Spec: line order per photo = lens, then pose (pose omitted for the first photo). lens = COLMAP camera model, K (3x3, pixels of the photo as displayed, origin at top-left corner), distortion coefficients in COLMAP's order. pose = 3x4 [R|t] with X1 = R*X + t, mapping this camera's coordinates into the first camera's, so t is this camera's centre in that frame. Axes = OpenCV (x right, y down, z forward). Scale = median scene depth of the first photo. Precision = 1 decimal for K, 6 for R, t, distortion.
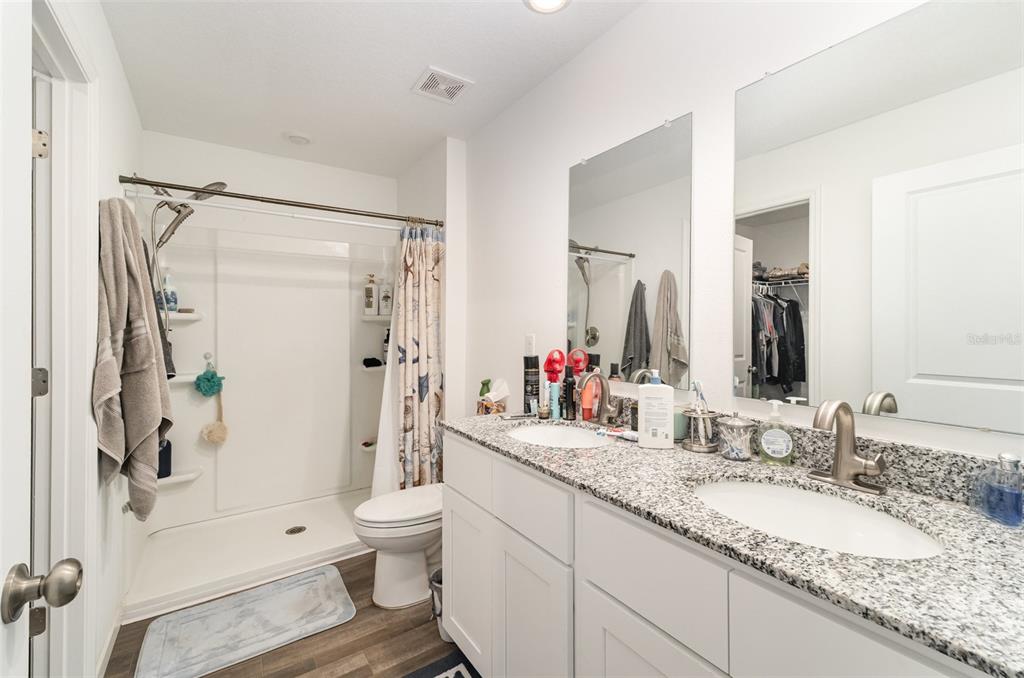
lens RADIAL K [[466.0, 0, 511.8], [0, 466.0, 333.8], [0, 0, 1]] dist [0.005642, -0.000901]
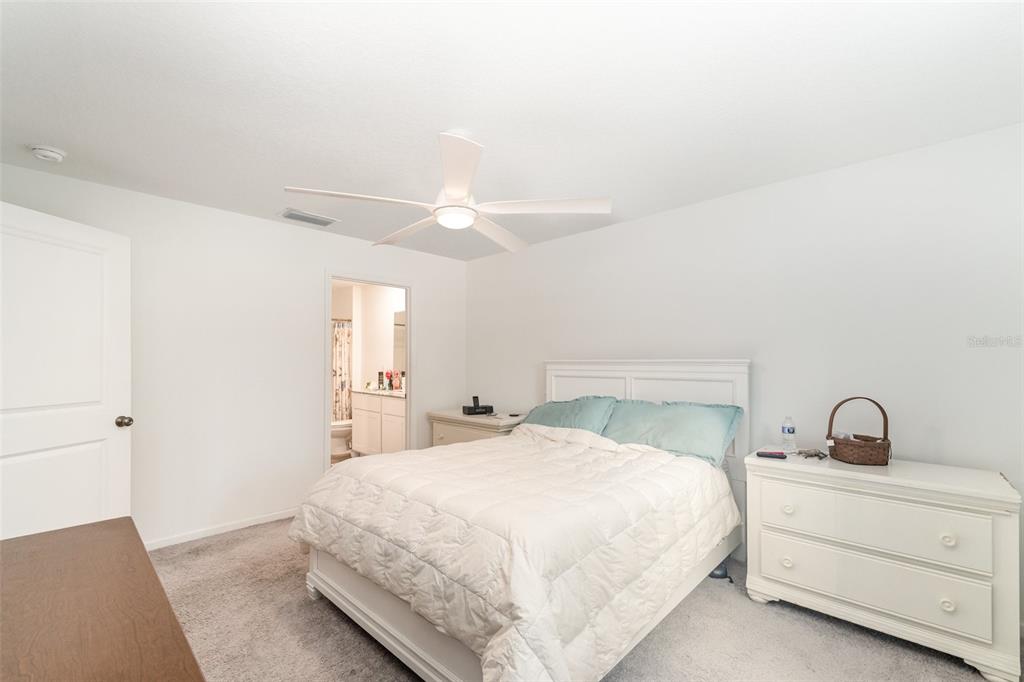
lens RADIAL K [[466.0, 0, 512.0], [0, 466.0, 351.8], [0, 0, 1]] dist [0.005642, -0.000901]
pose [[0.978278, 0.000043, 0.207298, 0.187841], [0.003991, 0.999811, -0.019041, -0.019597], [-0.207259, 0.019454, 0.978093, -1.719356]]
